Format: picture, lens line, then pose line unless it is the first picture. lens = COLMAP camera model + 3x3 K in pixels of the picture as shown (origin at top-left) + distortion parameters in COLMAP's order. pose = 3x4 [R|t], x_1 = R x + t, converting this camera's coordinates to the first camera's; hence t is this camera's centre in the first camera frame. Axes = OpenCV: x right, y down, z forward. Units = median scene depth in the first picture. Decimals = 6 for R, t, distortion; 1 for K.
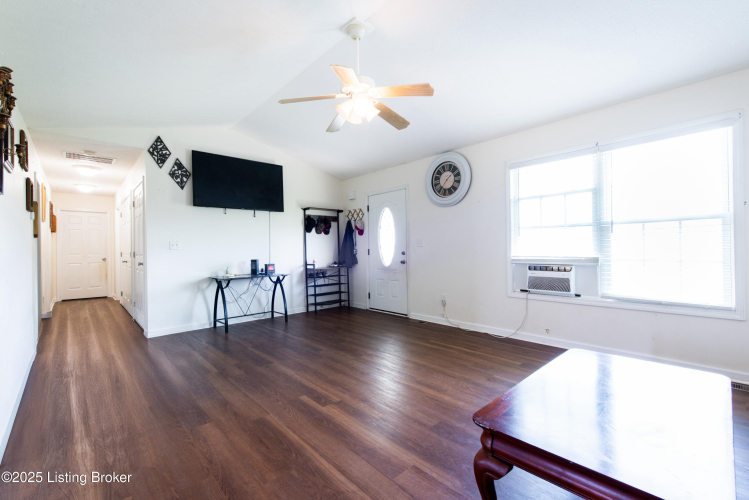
lens RADIAL K [[324.1, 0, 386.2], [0, 324.1, 251.3], [0, 0, 1]] dist [0.002837, 0.000393]
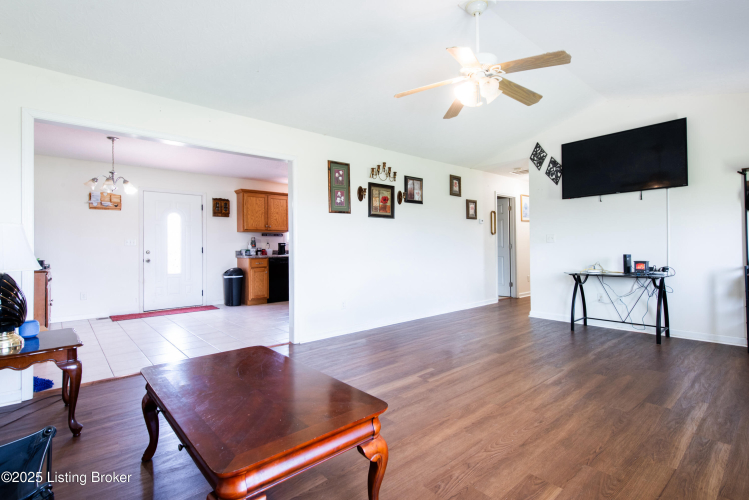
lens RADIAL K [[378.2, 0, 373.2], [0, 378.2, 245.6], [0, 0, 1]] dist [-0.002101, 0.000066]
pose [[-0.074011, 0.003178, -0.997252, 0.619123], [0.001987, 0.999993, 0.003040, -0.000312], [0.997255, -0.001757, -0.074017, 0.496411]]
